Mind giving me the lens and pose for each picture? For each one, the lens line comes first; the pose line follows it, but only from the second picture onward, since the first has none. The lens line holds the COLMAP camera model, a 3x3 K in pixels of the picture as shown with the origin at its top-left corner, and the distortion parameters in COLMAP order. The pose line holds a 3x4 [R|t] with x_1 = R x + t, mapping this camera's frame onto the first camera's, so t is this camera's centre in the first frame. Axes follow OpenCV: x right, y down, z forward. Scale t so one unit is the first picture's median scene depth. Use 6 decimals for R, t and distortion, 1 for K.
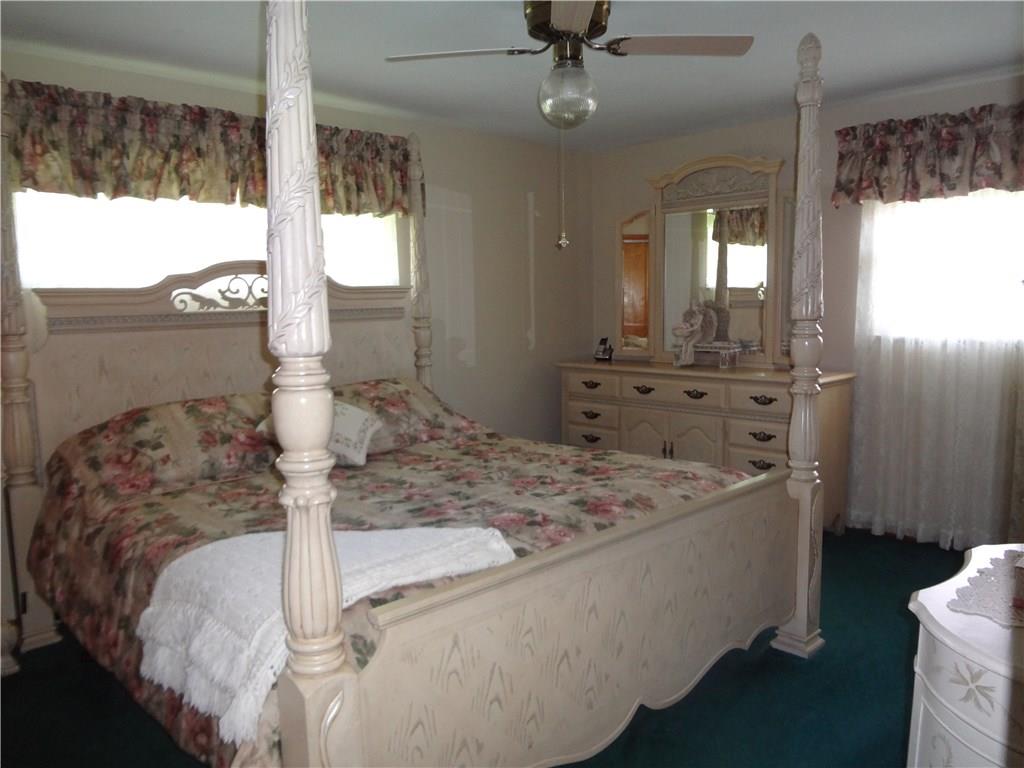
lens RADIAL K [[748.0, 0, 512.0], [0, 748.0, 386.3], [0, 0, 1]] dist [-0.049586, 0.006078]
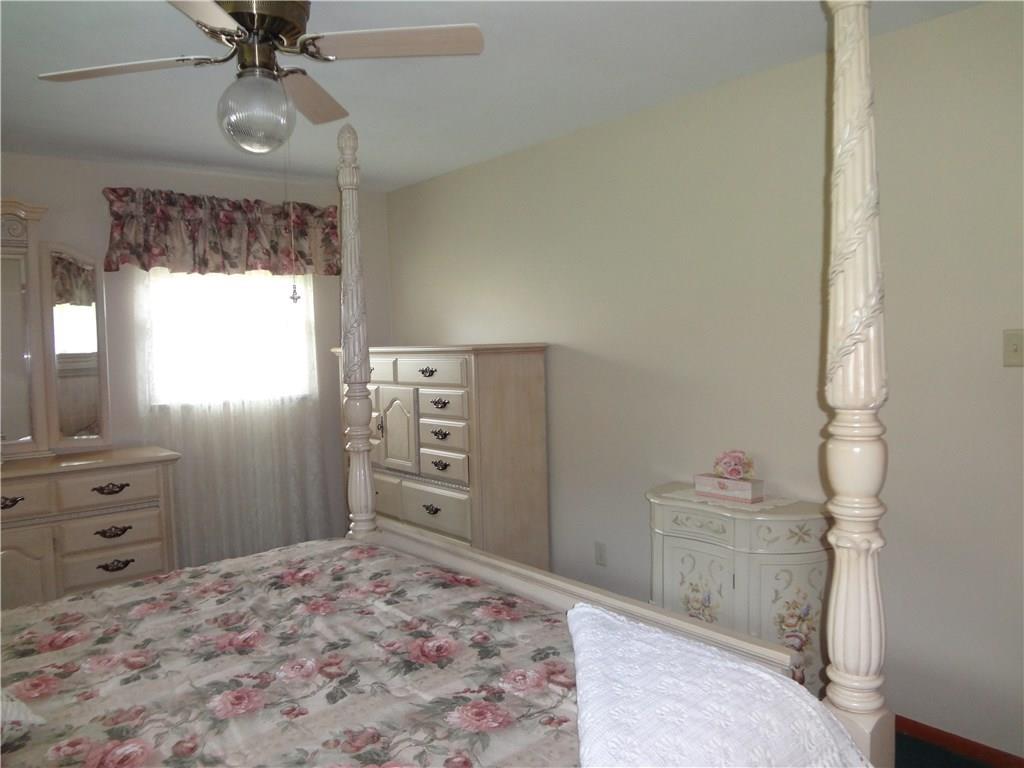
lens RADIAL K [[748.0, 0, 513.9], [0, 748.0, 380.1], [0, 0, 1]] dist [-0.049586, 0.006078]
pose [[0.093082, -0.033661, 0.995089, -0.504661], [0.145149, 0.989210, 0.019884, -0.060668], [-0.985022, 0.142586, 0.096963, 0.509761]]
